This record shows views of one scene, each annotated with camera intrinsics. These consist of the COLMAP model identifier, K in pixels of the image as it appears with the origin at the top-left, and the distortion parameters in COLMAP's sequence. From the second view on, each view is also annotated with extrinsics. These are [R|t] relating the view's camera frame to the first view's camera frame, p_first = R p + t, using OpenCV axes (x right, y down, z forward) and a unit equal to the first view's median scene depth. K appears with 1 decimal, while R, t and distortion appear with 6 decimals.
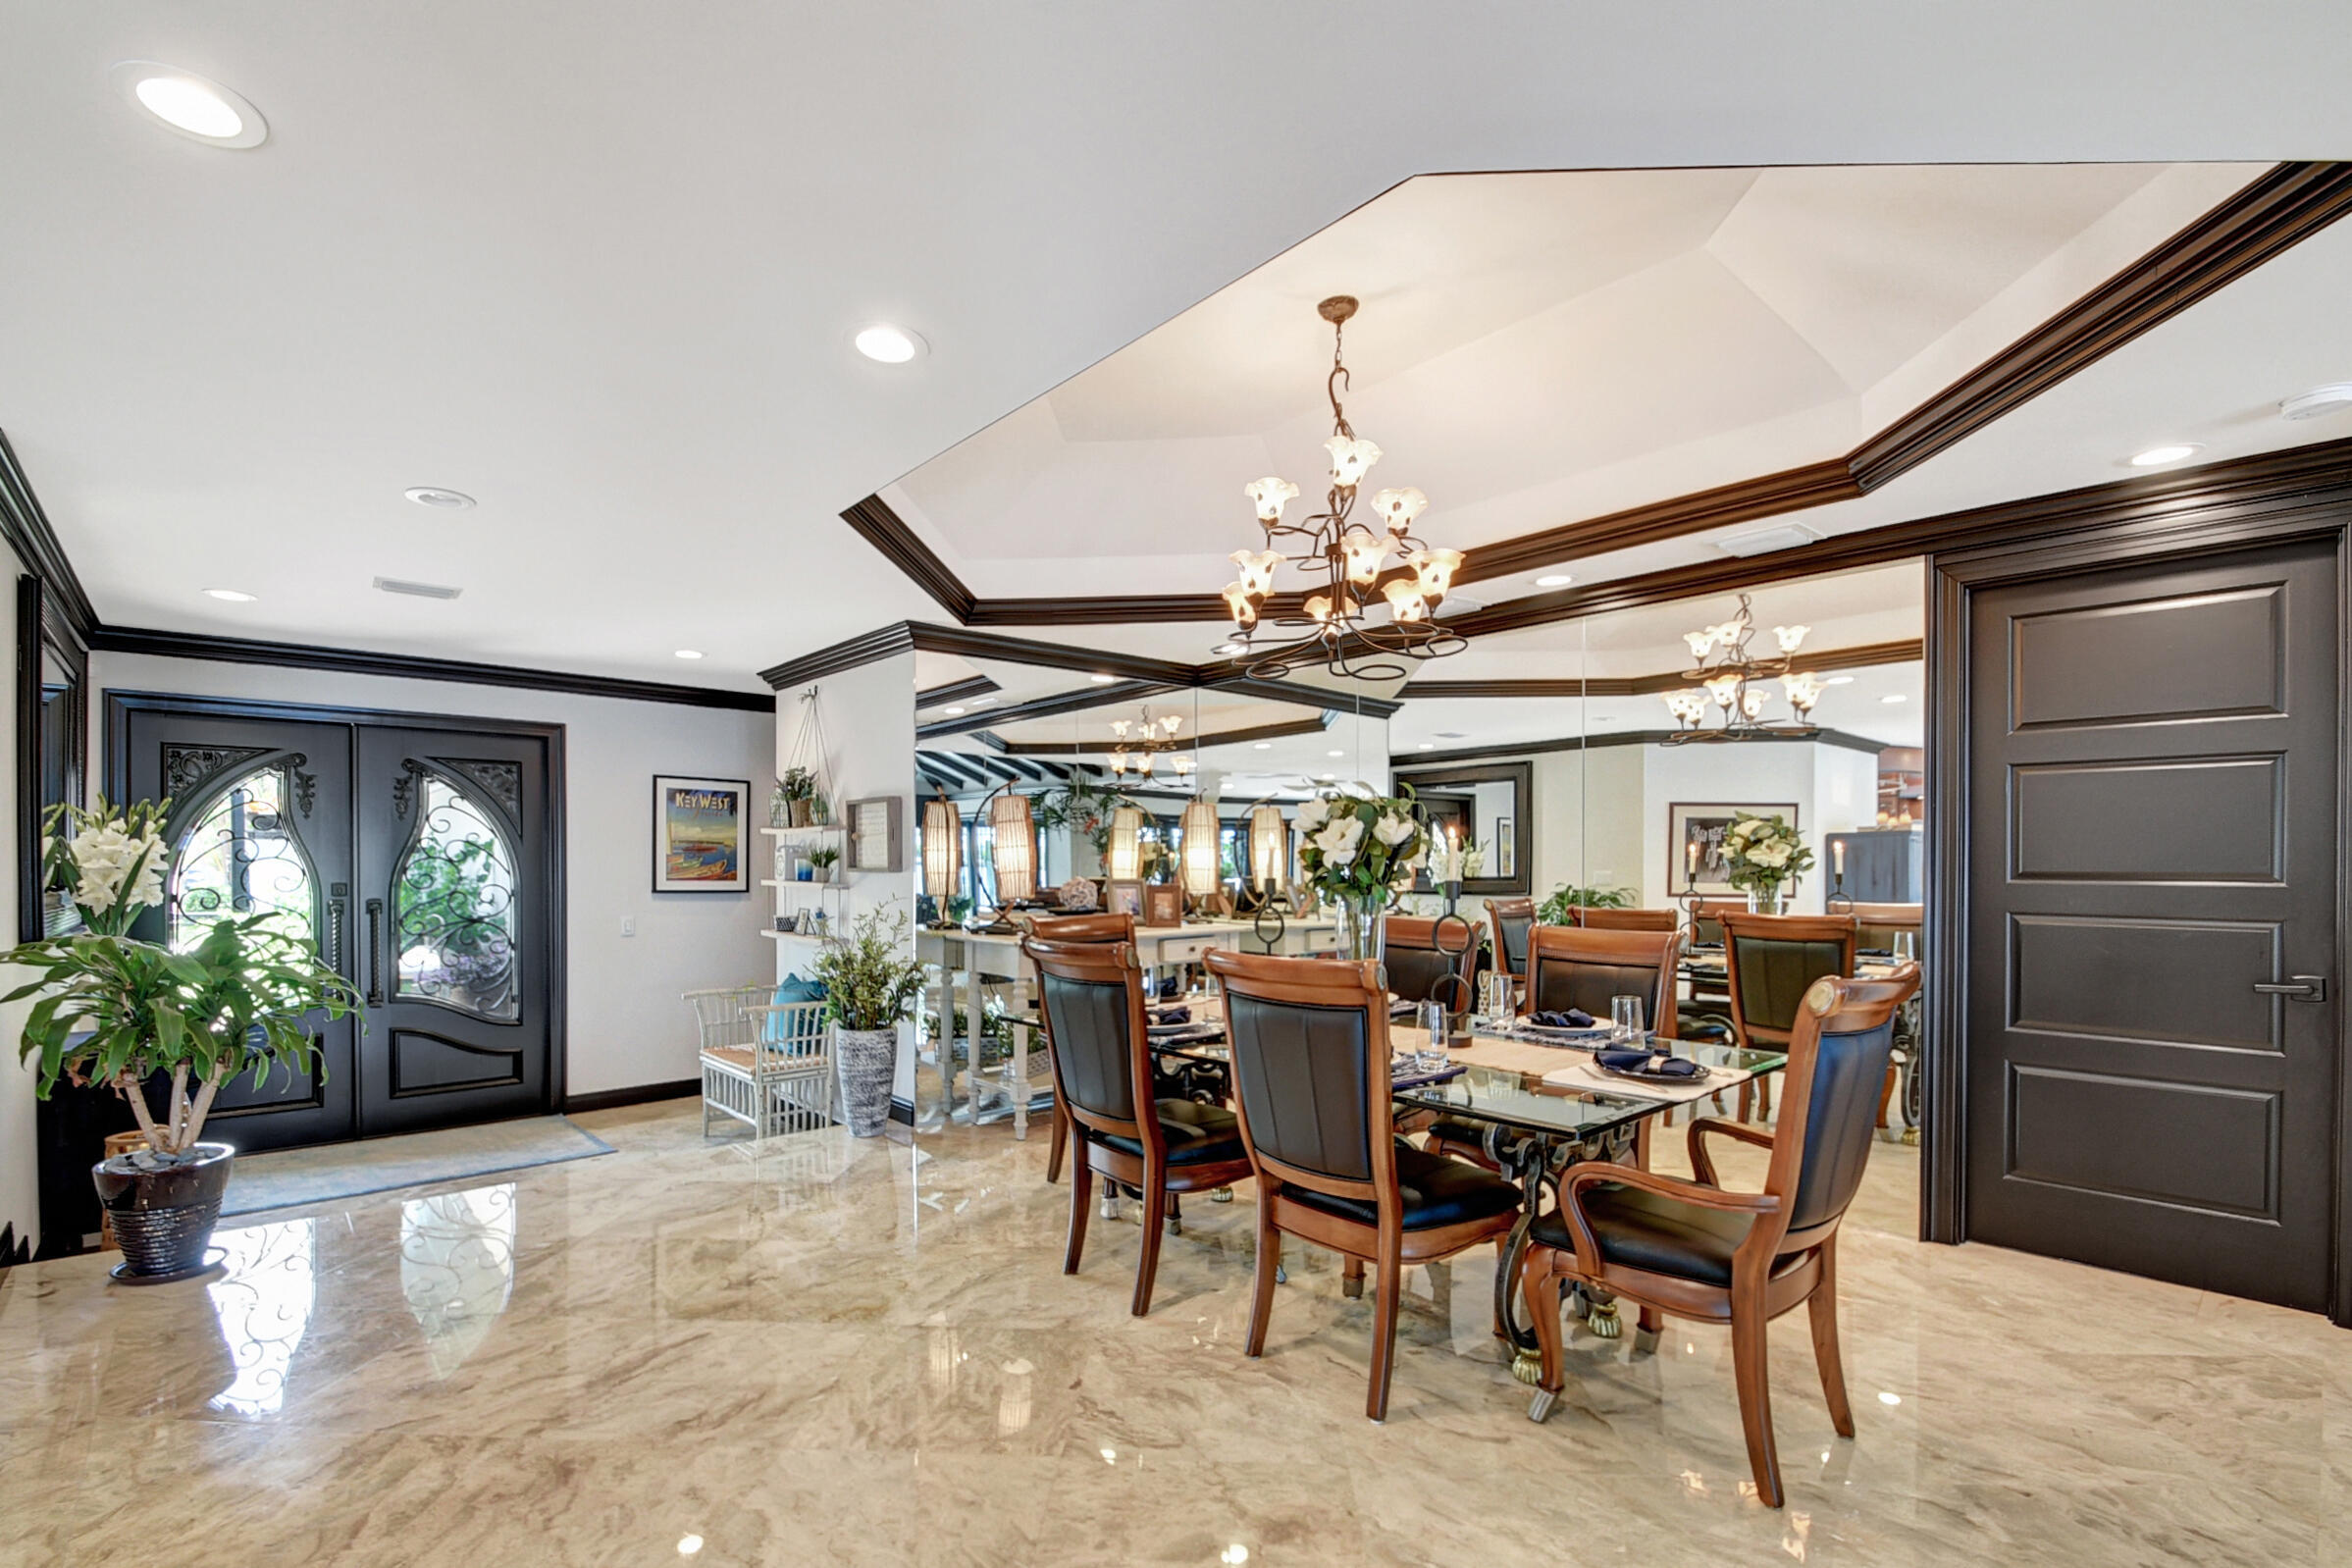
lens RADIAL K [[1054.9, 0, 1168.4], [0, 1054.9, 870.4], [0, 0, 1]] dist [-0.005907, -0.003230]
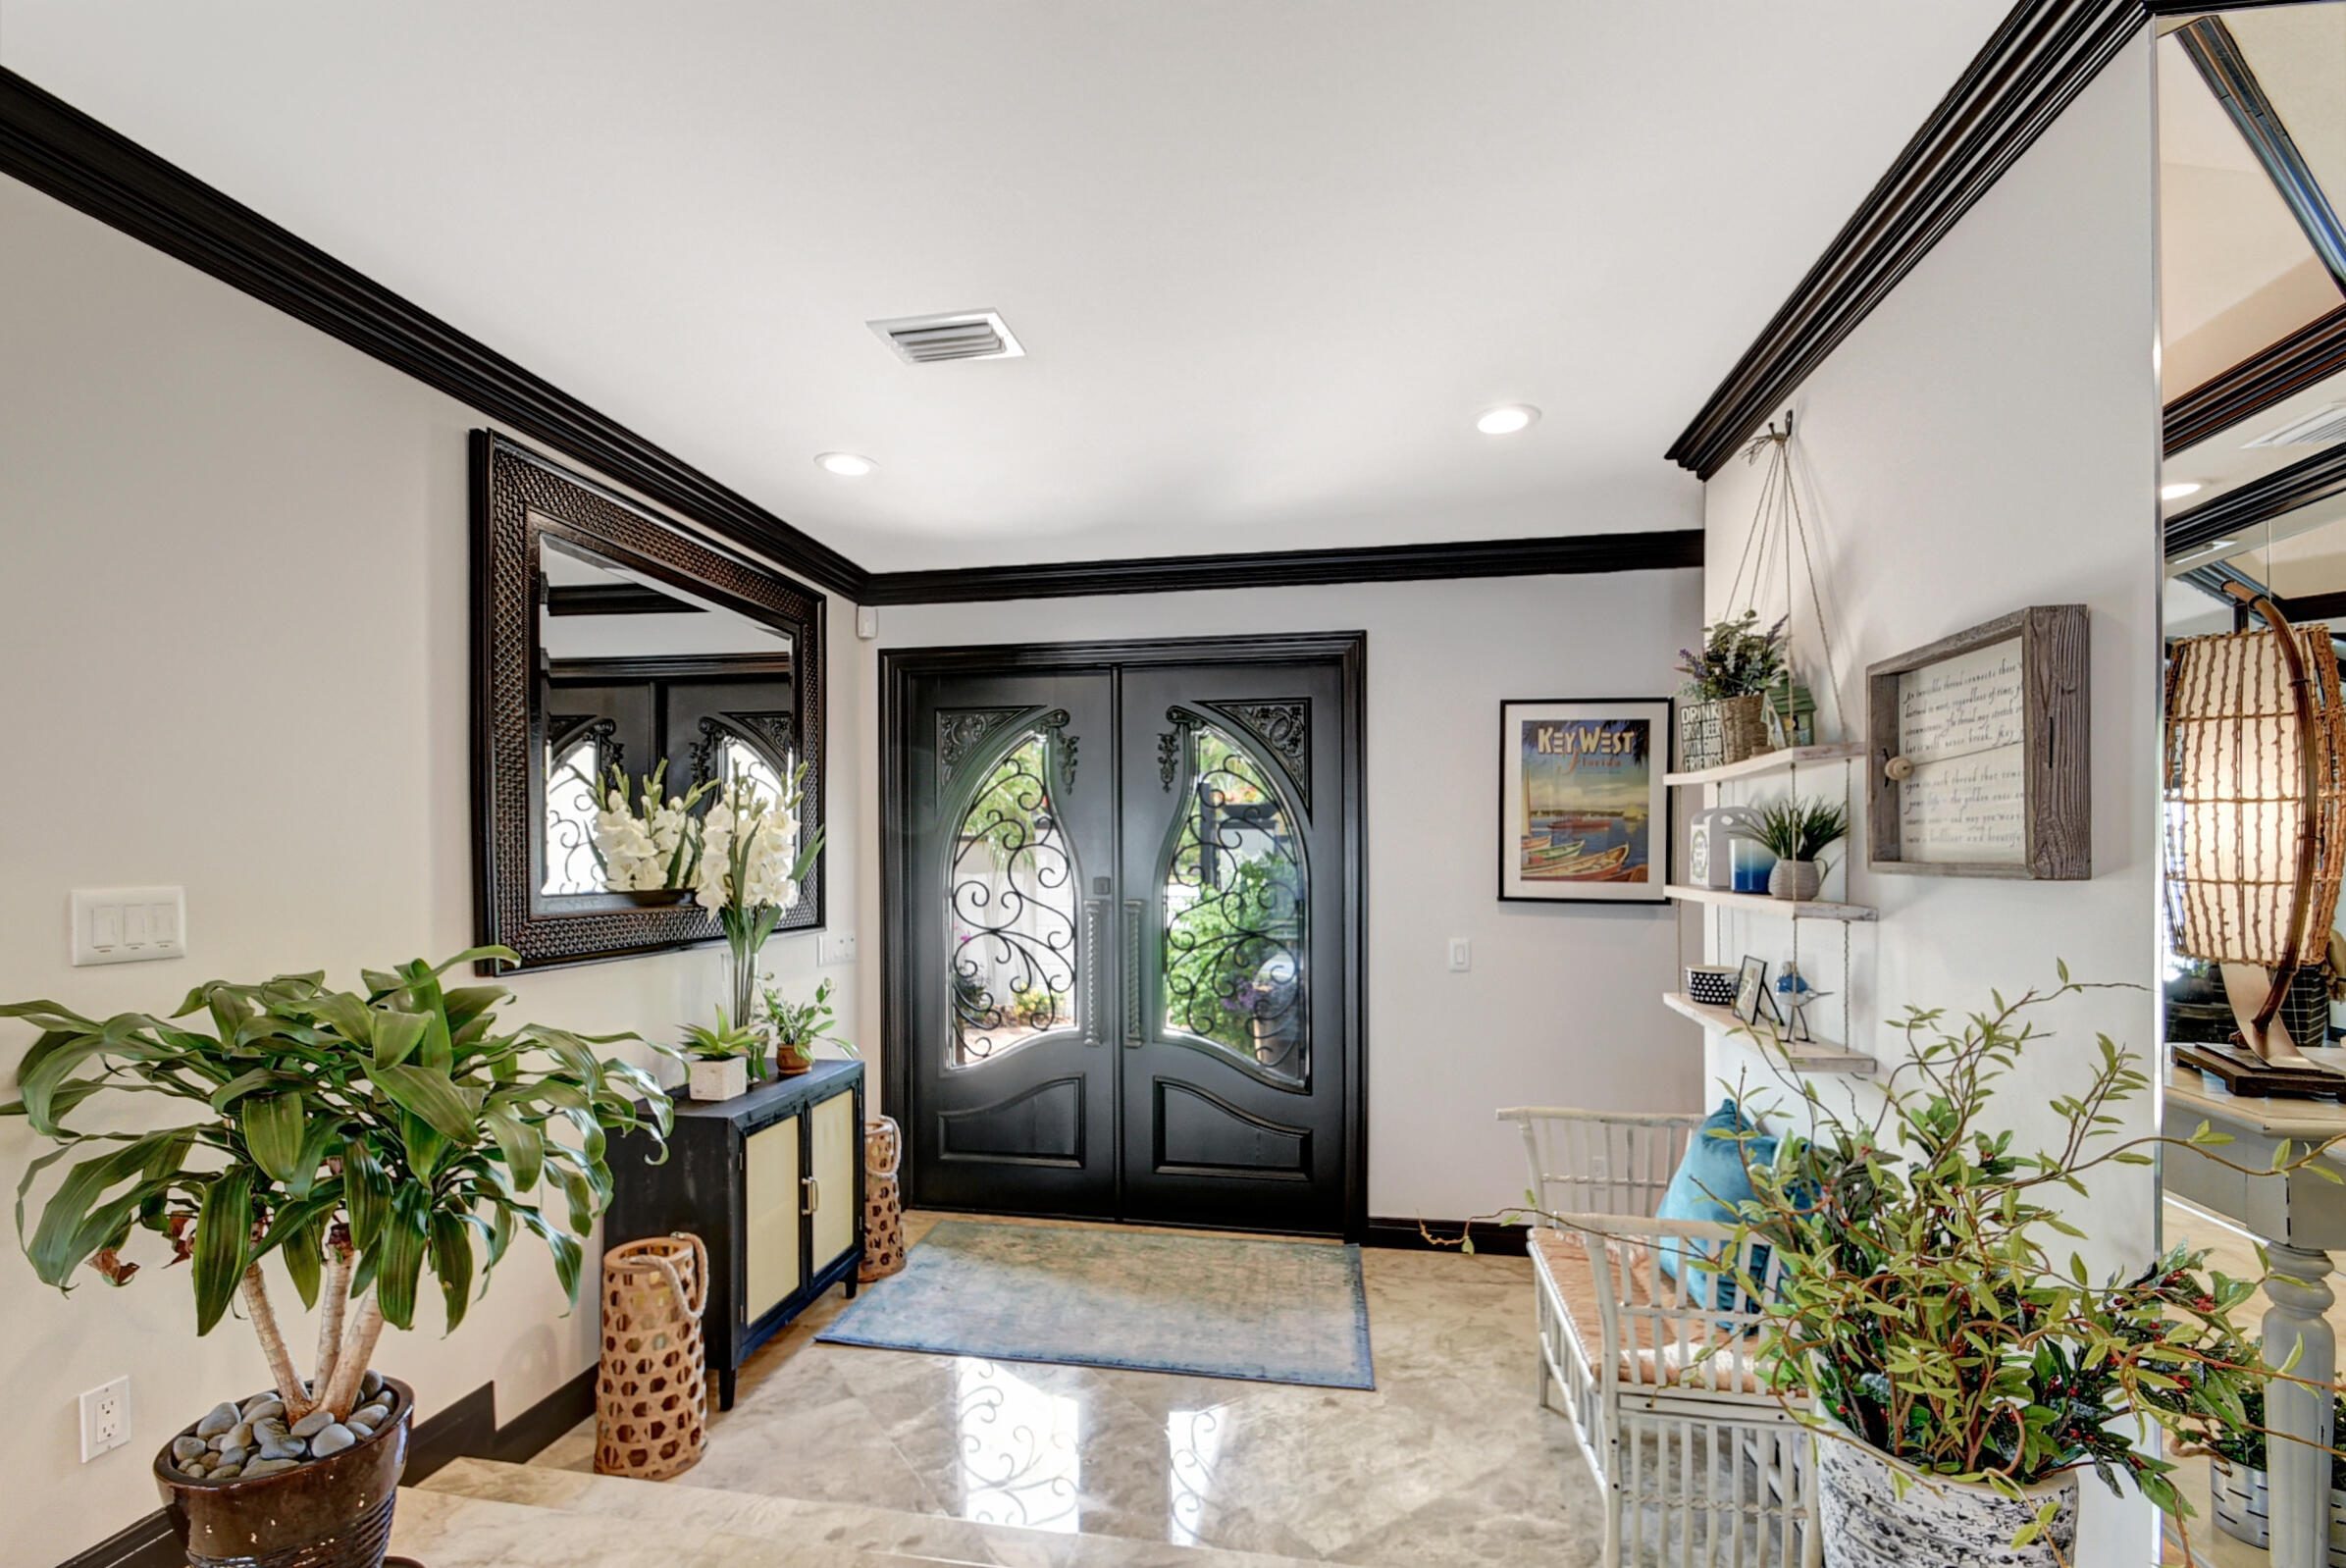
lens RADIAL K [[1034.4, 0, 1177.1], [0, 1034.4, 858.8], [0, 0, 1]] dist [0.001906, -0.000050]
pose [[0.617355, 0.004086, -0.786674, -0.165560], [-0.003827, 0.999990, 0.002190, -0.003084], [0.786675, 0.001659, 0.617365, 0.568984]]
